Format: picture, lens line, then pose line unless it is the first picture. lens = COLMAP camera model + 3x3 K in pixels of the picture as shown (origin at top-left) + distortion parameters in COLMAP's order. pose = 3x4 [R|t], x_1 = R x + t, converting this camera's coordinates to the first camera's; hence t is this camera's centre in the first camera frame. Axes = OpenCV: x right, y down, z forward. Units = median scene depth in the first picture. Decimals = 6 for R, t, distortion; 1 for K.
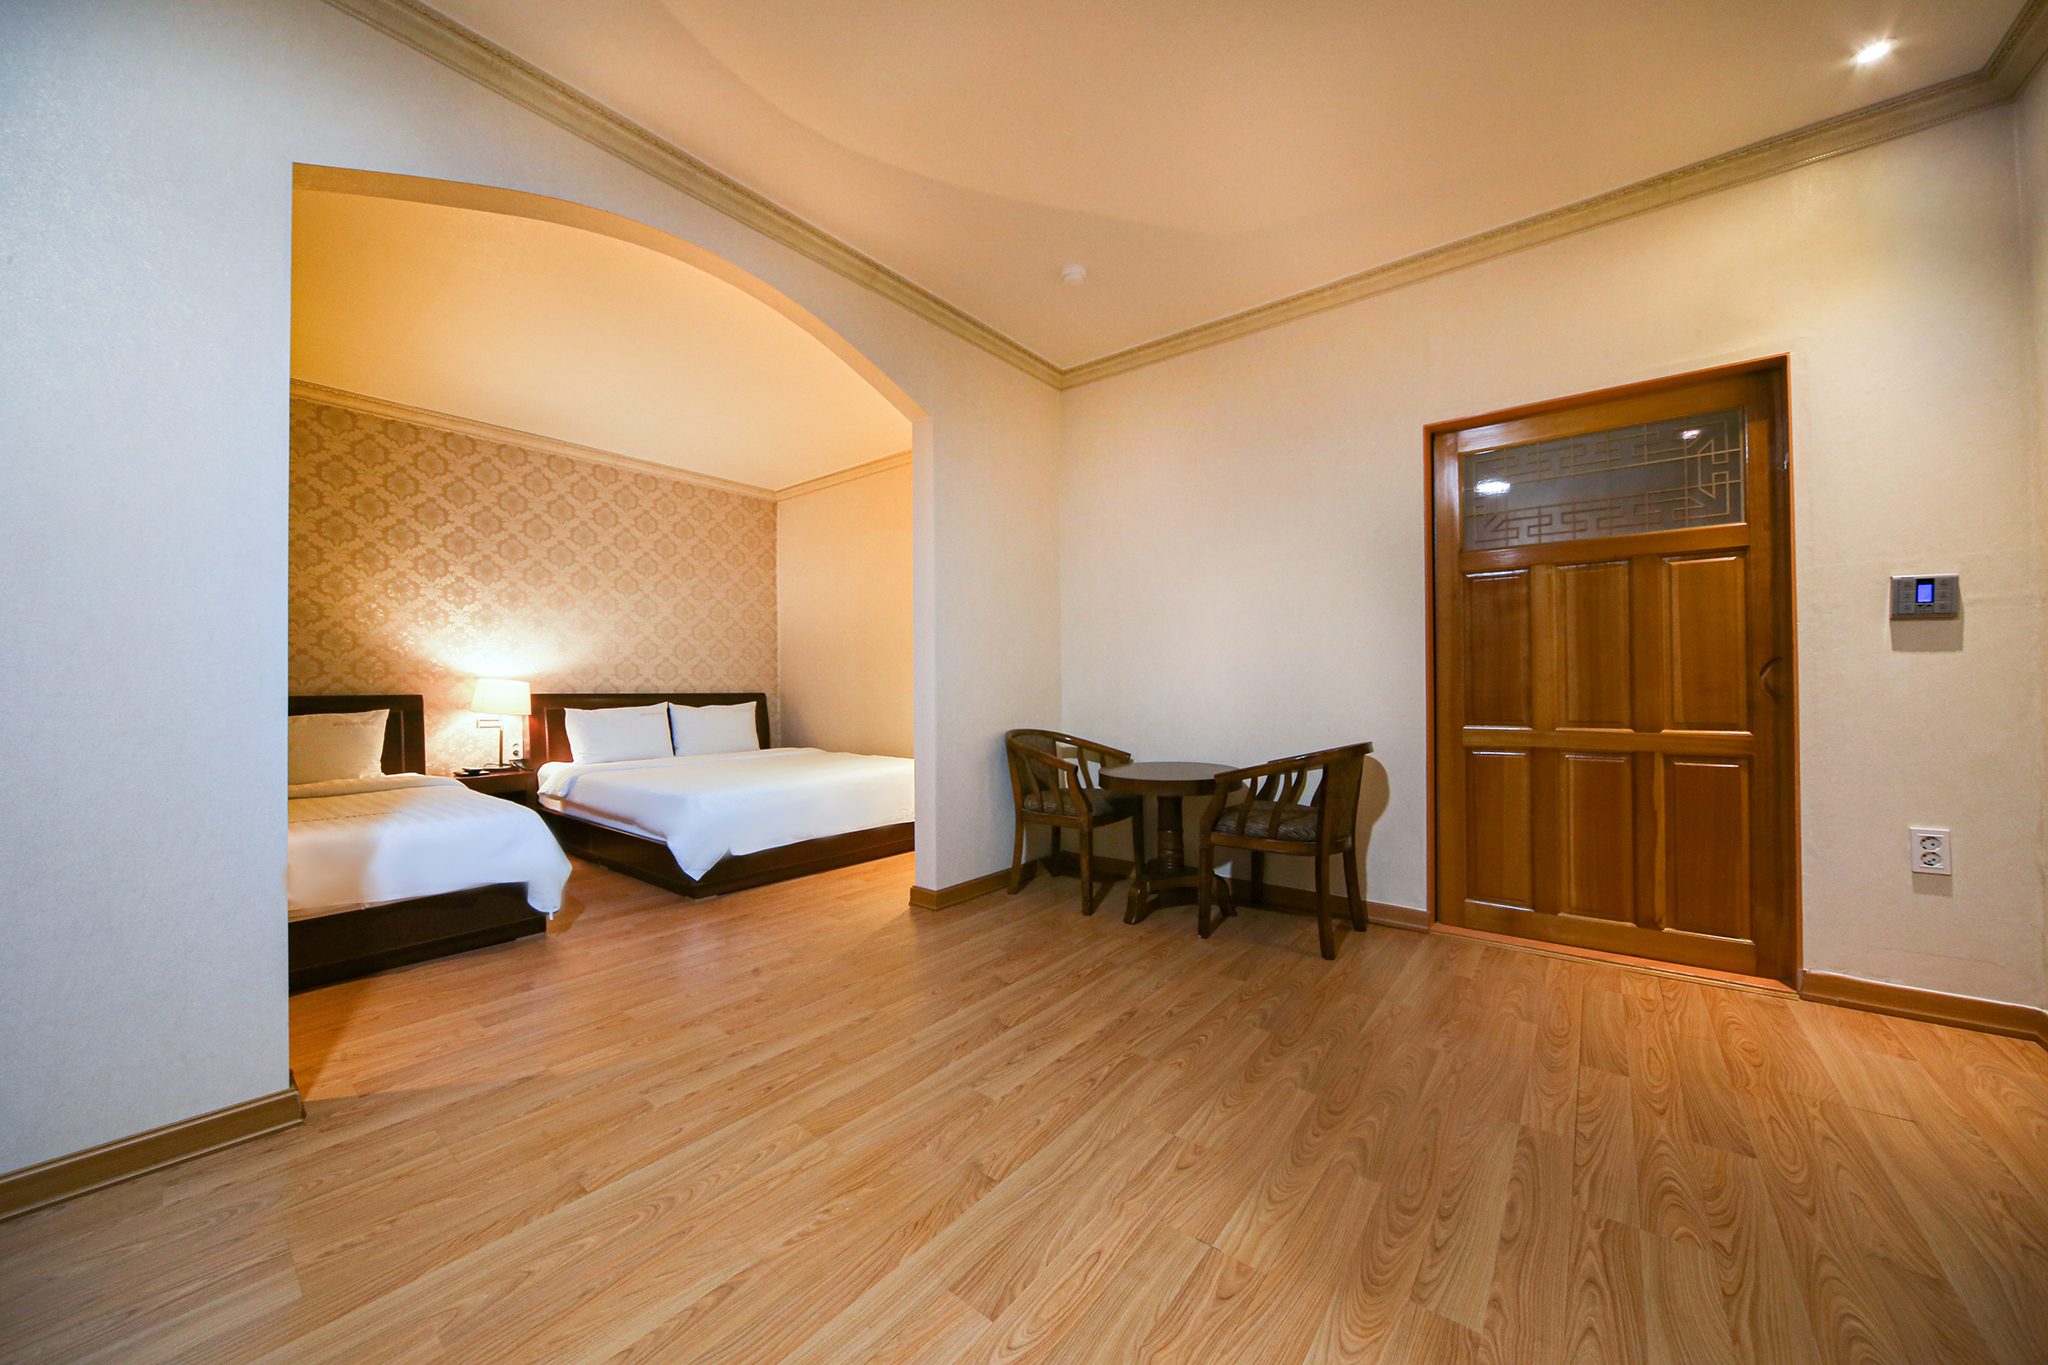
lens RADIAL K [[729.1, 0, 1024.0], [0, 729.1, 682.5], [0, 0, 1]] dist [-0.009444, 0.000130]
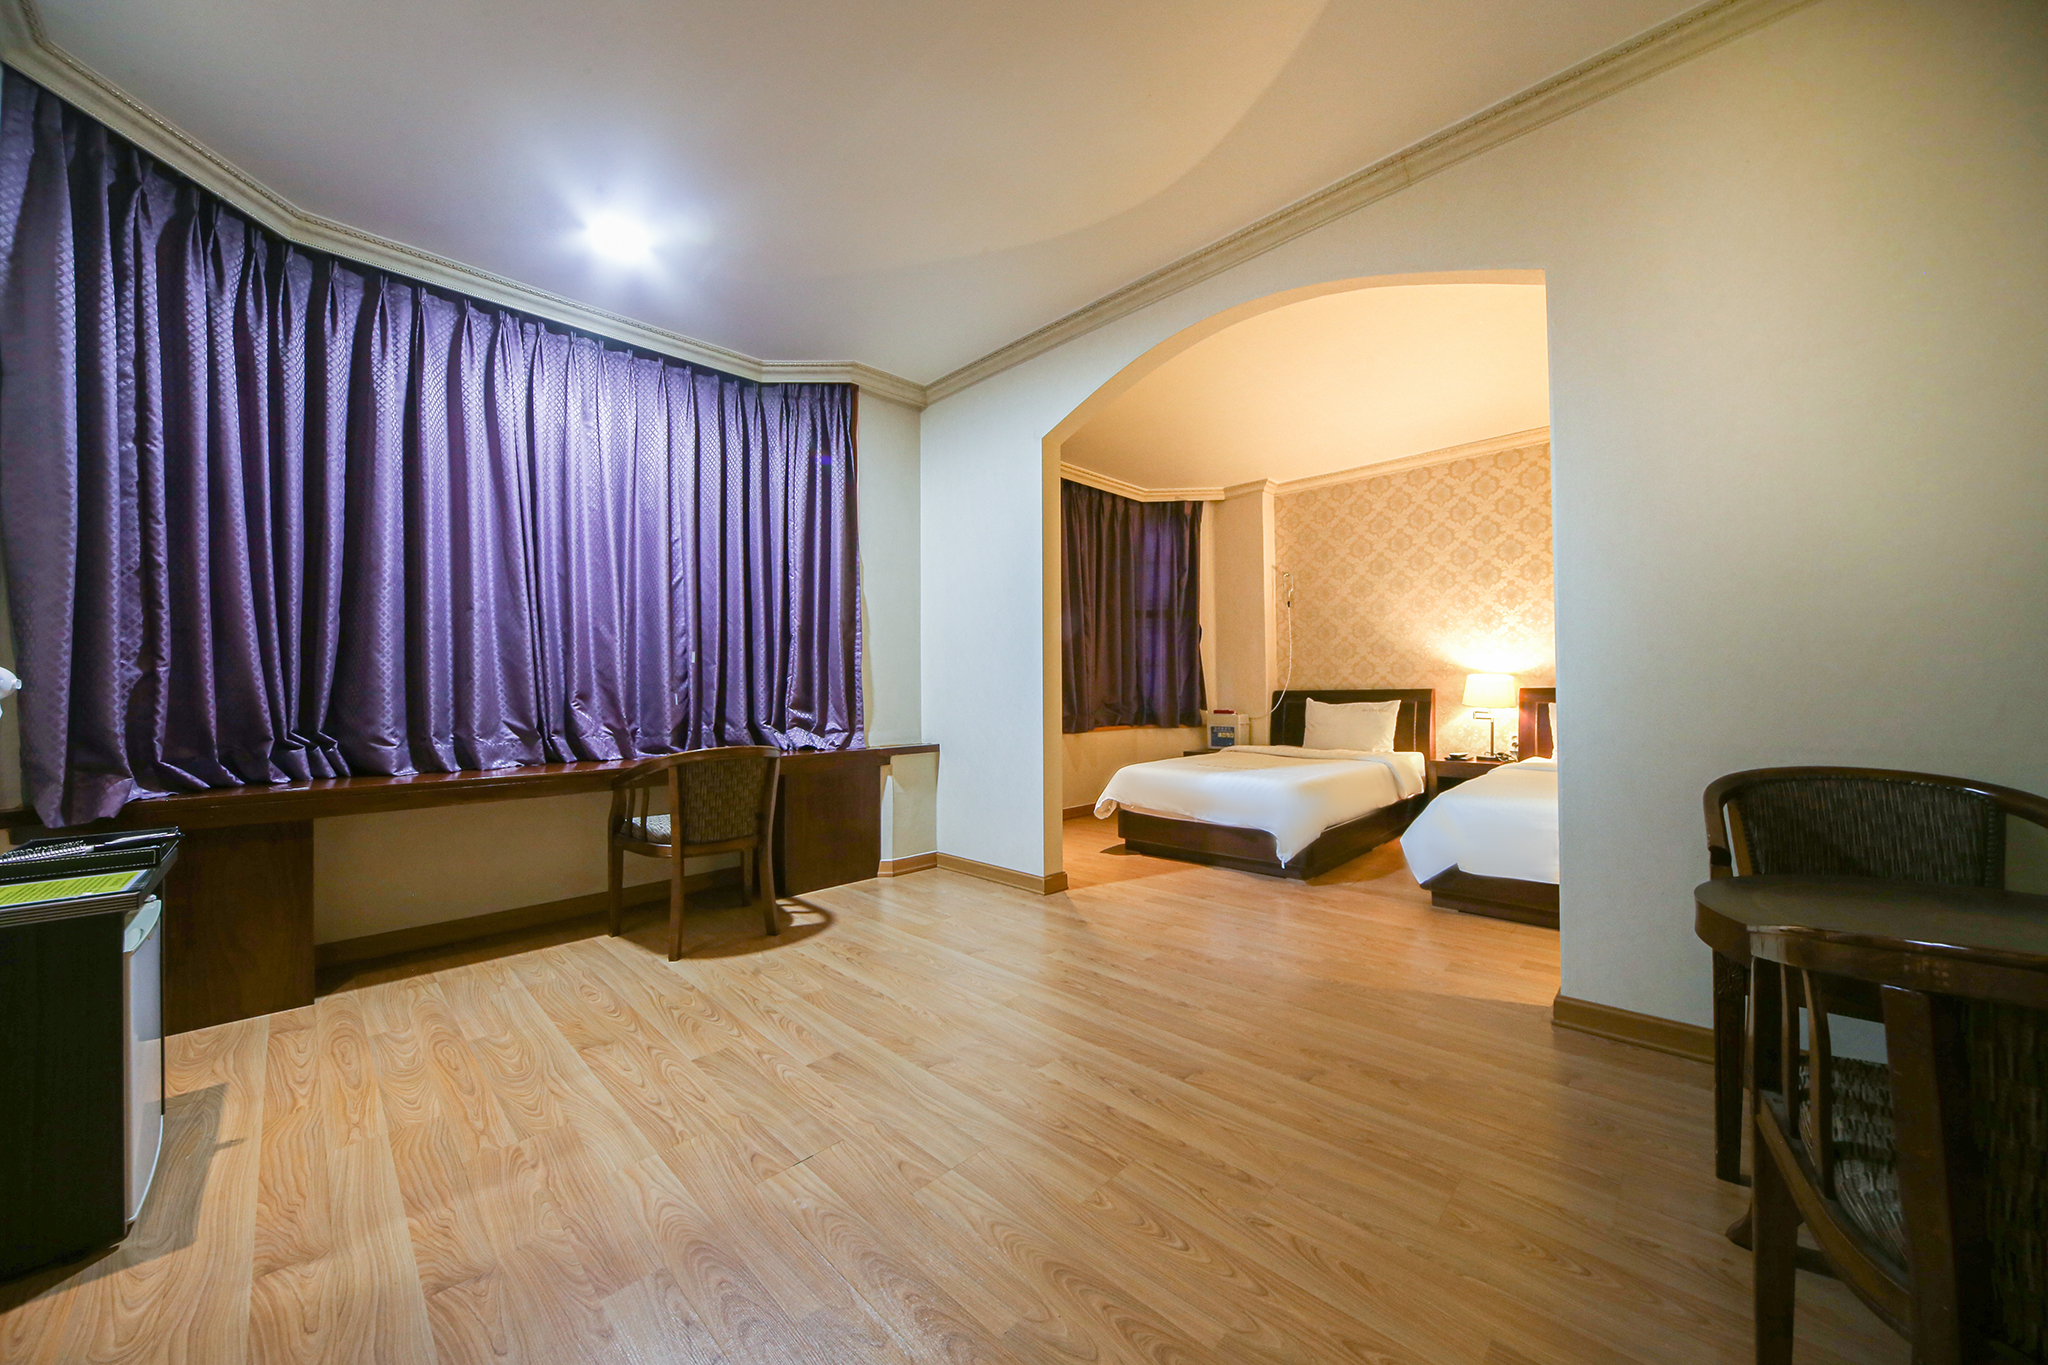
lens RADIAL K [[725.6, 0, 1046.8], [0, 725.6, 686.5], [0, 0, 1]] dist [-0.001326, 0.000036]
pose [[-0.085612, 0.000734, -0.996328, 0.444294], [0.021150, 0.999776, -0.001081, 0.000657], [0.996104, -0.021165, -0.085608, 0.477072]]
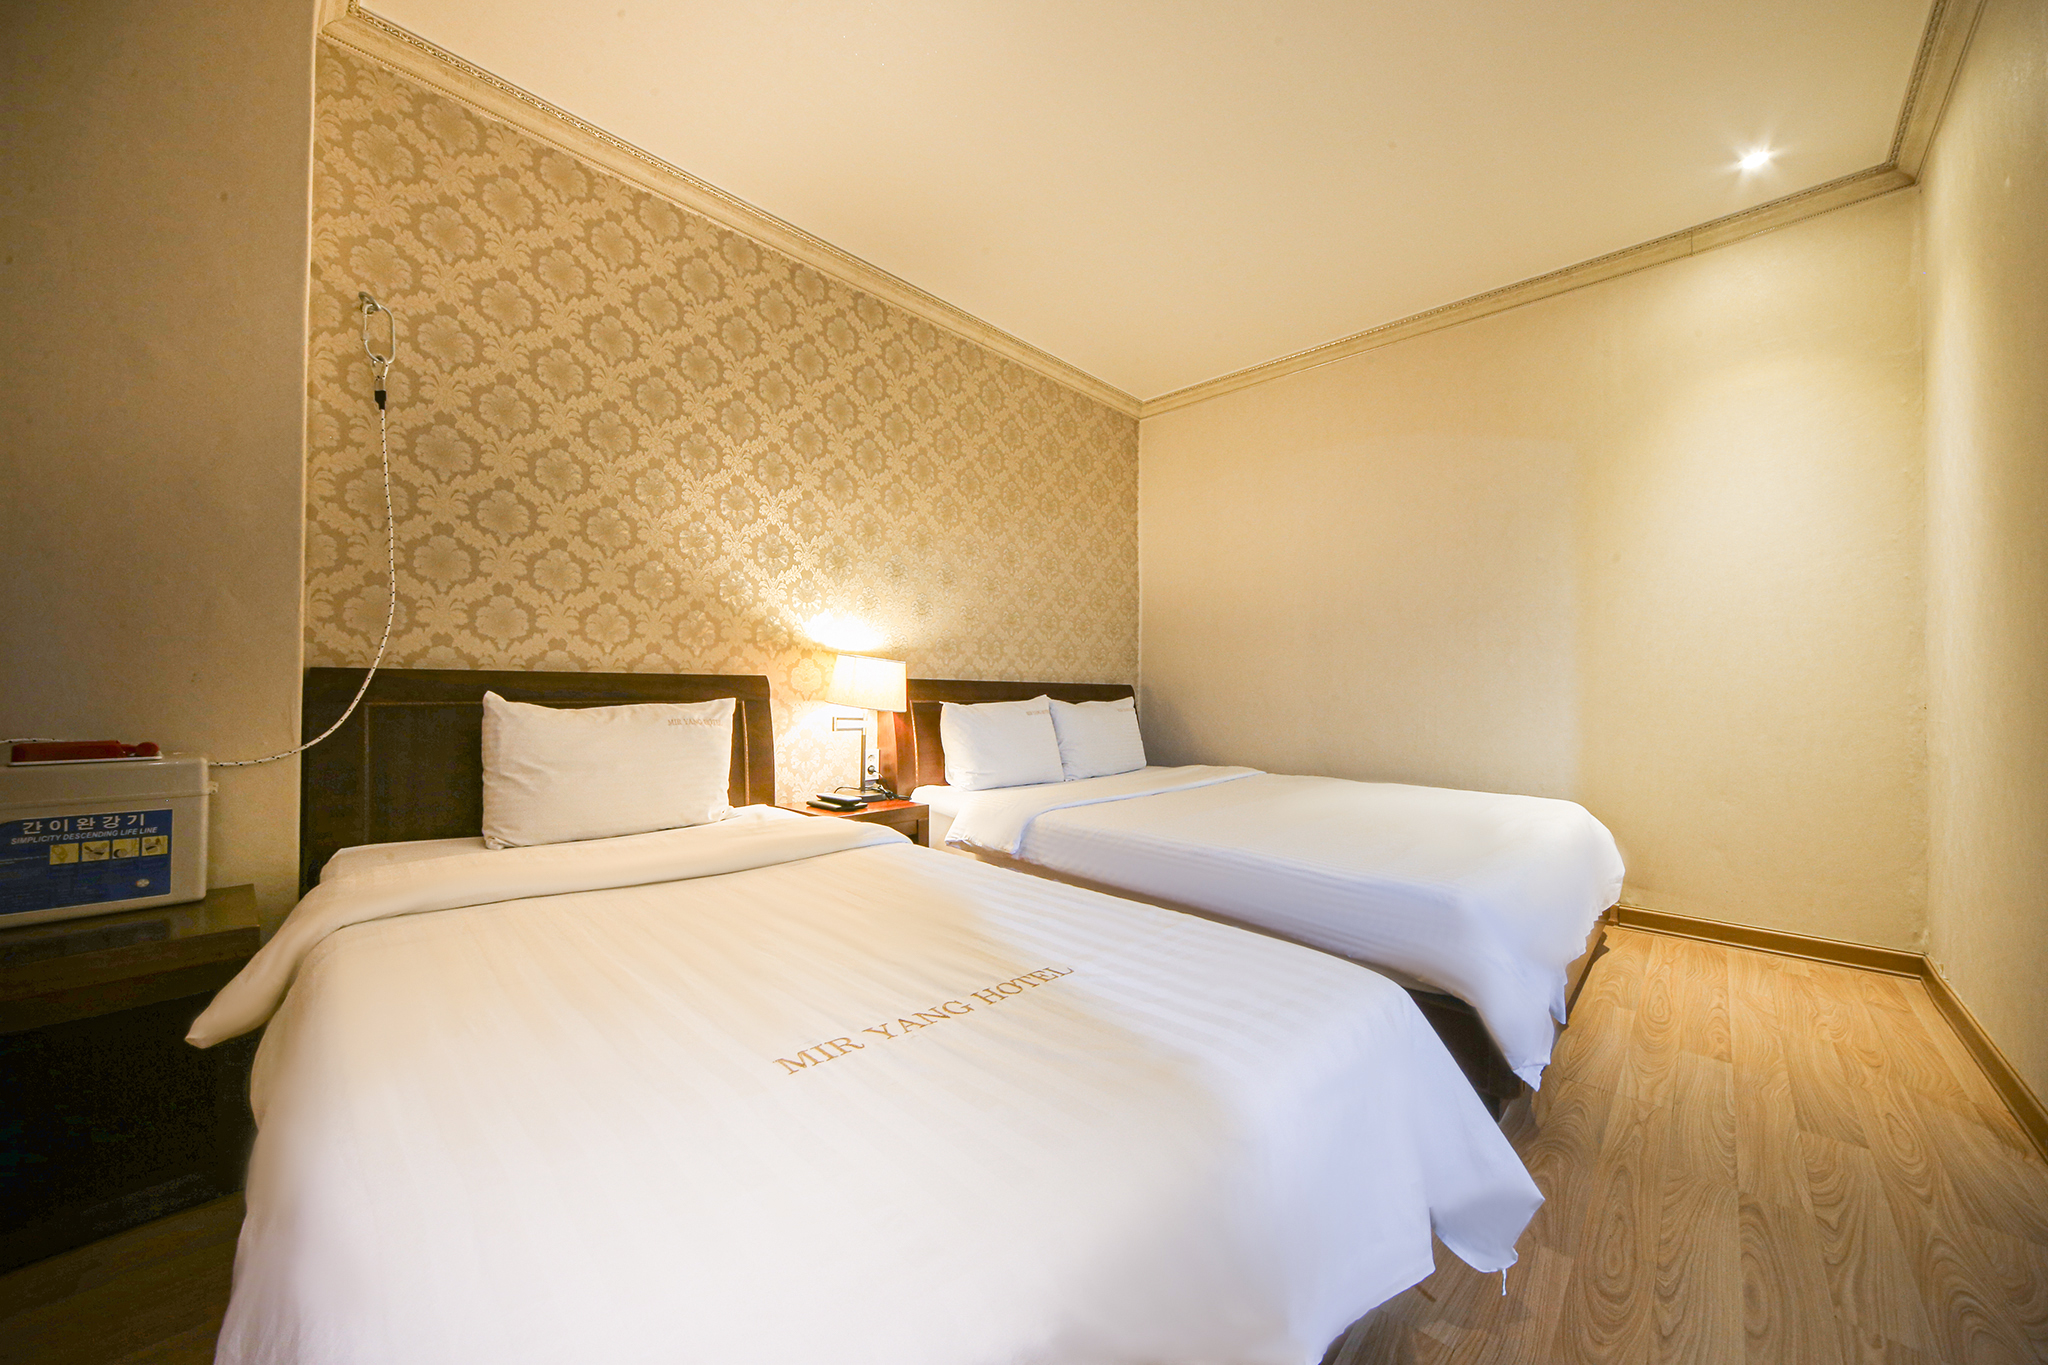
lens RADIAL K [[725.4, 0, 1024.0], [0, 725.4, 682.5], [0, 0, 1]] dist [-0.010261, 0.000080]
pose [[0.995475, 0.011299, -0.094349, -0.570972], [-0.011718, 0.999924, -0.003884, 0.023005], [0.094298, 0.004972, 0.995532, 0.419390]]
